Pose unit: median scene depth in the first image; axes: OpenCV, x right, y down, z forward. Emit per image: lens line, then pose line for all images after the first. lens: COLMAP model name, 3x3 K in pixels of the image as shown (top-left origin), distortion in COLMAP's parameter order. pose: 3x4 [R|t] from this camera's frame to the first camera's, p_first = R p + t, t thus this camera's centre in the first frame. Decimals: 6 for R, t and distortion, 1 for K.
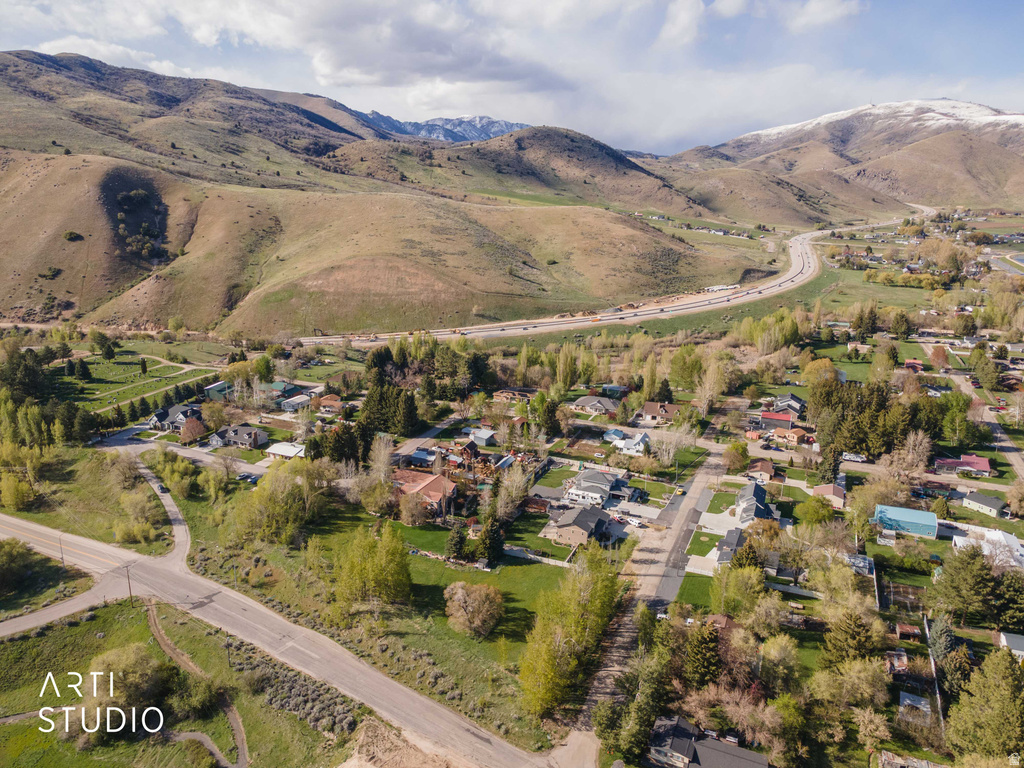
lens RADIAL K [[742.2, 0, 505.1], [0, 742.2, 383.2], [0, 0, 1]] dist [0.038689, 0.003701]
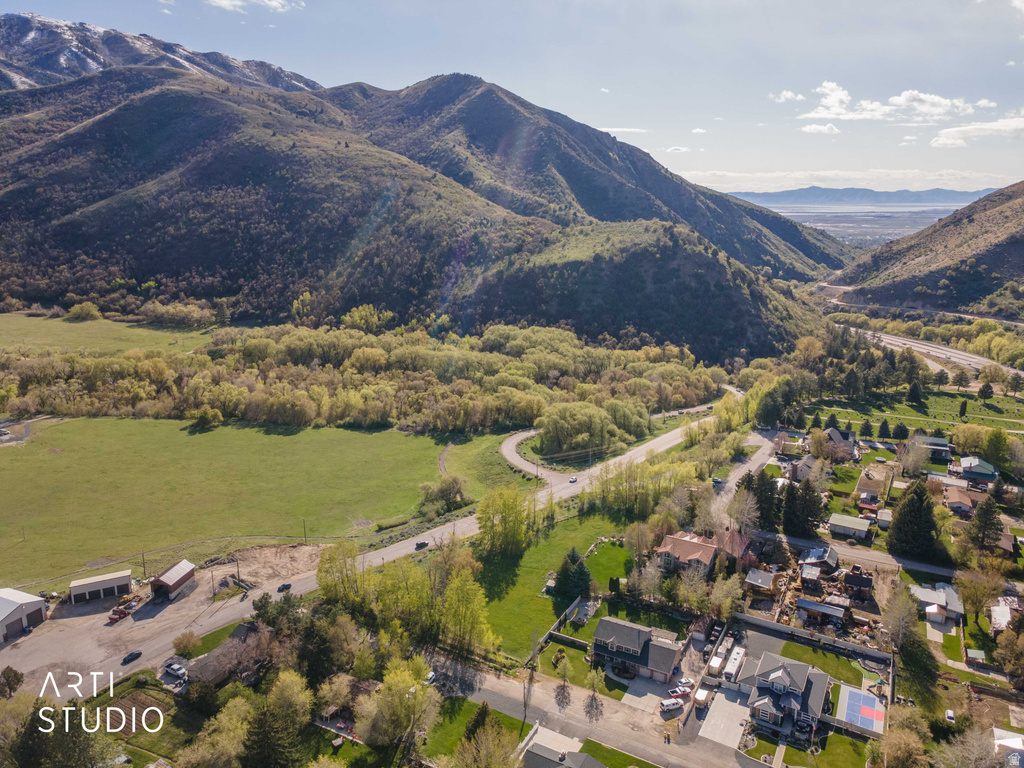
lens RADIAL K [[741.8, 0, 504.2], [0, 741.8, 381.2], [0, 0, 1]] dist [0.035710, 0.025579]
pose [[-0.090580, 0.232795, -0.968298, 0.266215], [-0.275460, 0.928505, 0.248996, -0.073865], [0.957035, 0.289282, -0.019978, 0.264287]]
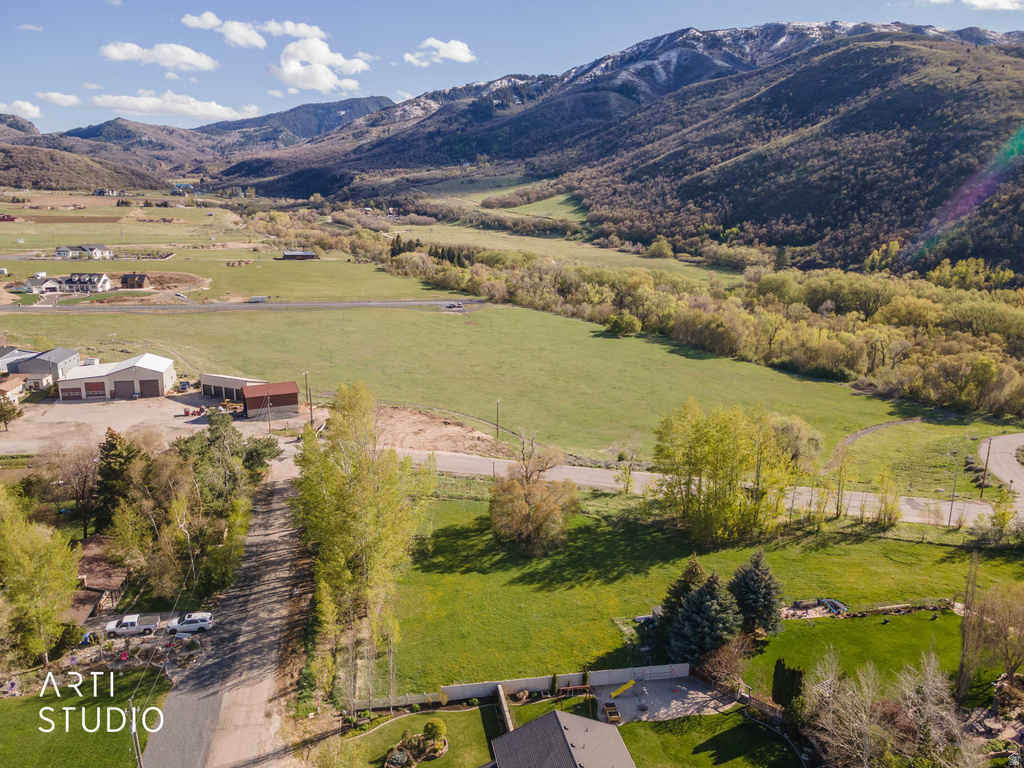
lens RADIAL K [[744.3, 0, 507.4], [0, 744.3, 382.1], [0, 0, 1]] dist [0.053048, 0.000750]
pose [[-0.826994, 0.110484, -0.551248, 0.077136], [-0.177434, 0.879098, 0.442384, -0.011366], [0.533478, 0.463658, -0.707405, 0.356403]]
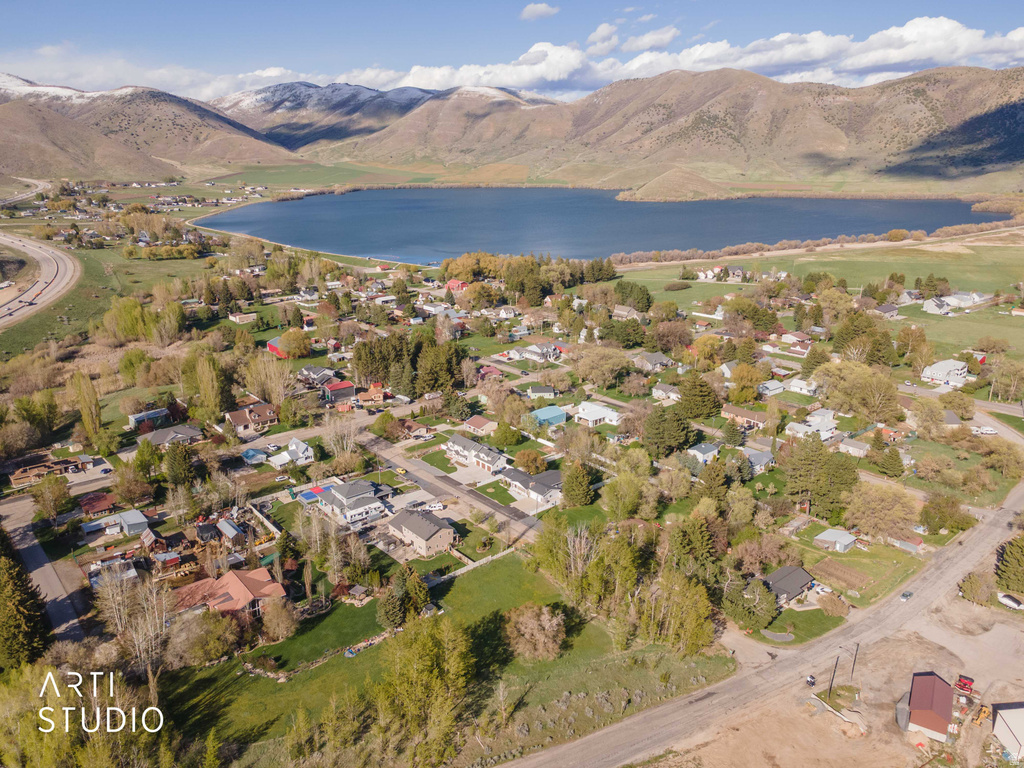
lens RADIAL K [[741.8, 0, 504.2], [0, 741.8, 381.2], [0, 0, 1]] dist [0.035710, 0.025579]
pose [[0.443030, -0.273526, 0.853761, -0.195226], [0.247020, 0.952700, 0.177041, -0.041534], [-0.861804, 0.132462, 0.489641, 0.142006]]
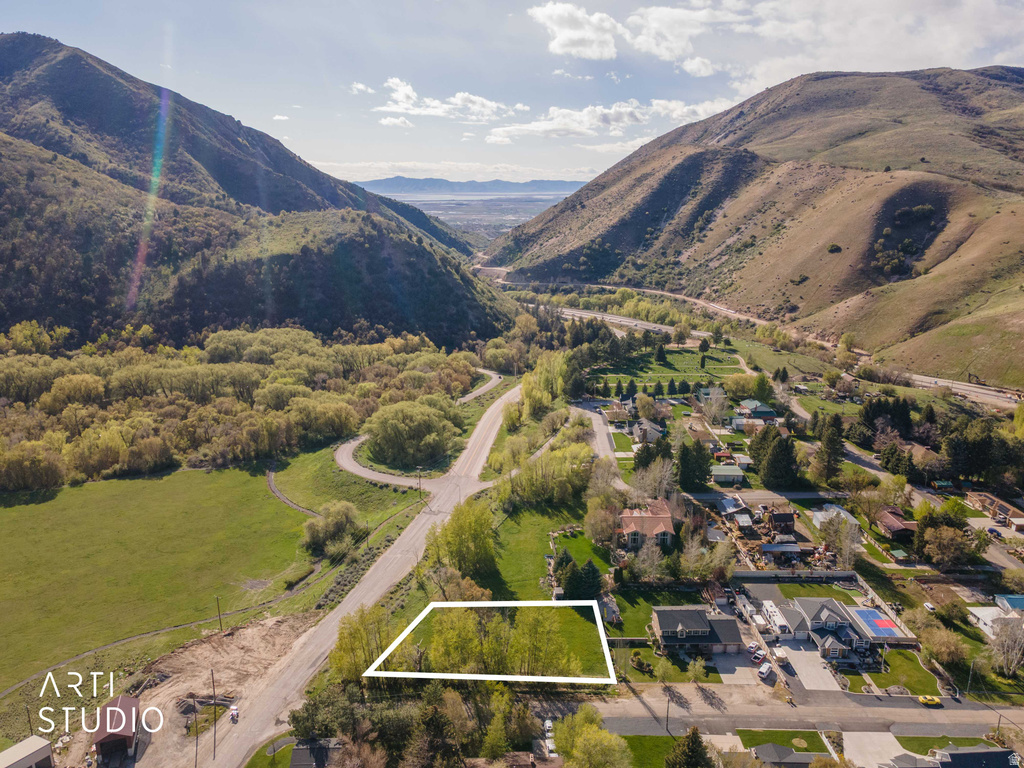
lens RADIAL K [[741.8, 0, 504.2], [0, 741.8, 381.2], [0, 0, 1]] dist [0.035710, 0.025579]
pose [[0.410185, 0.224082, -0.884045, 0.218054], [-0.244030, 0.960967, 0.130353, -0.037649], [0.878748, 0.162264, 0.448857, 0.139964]]
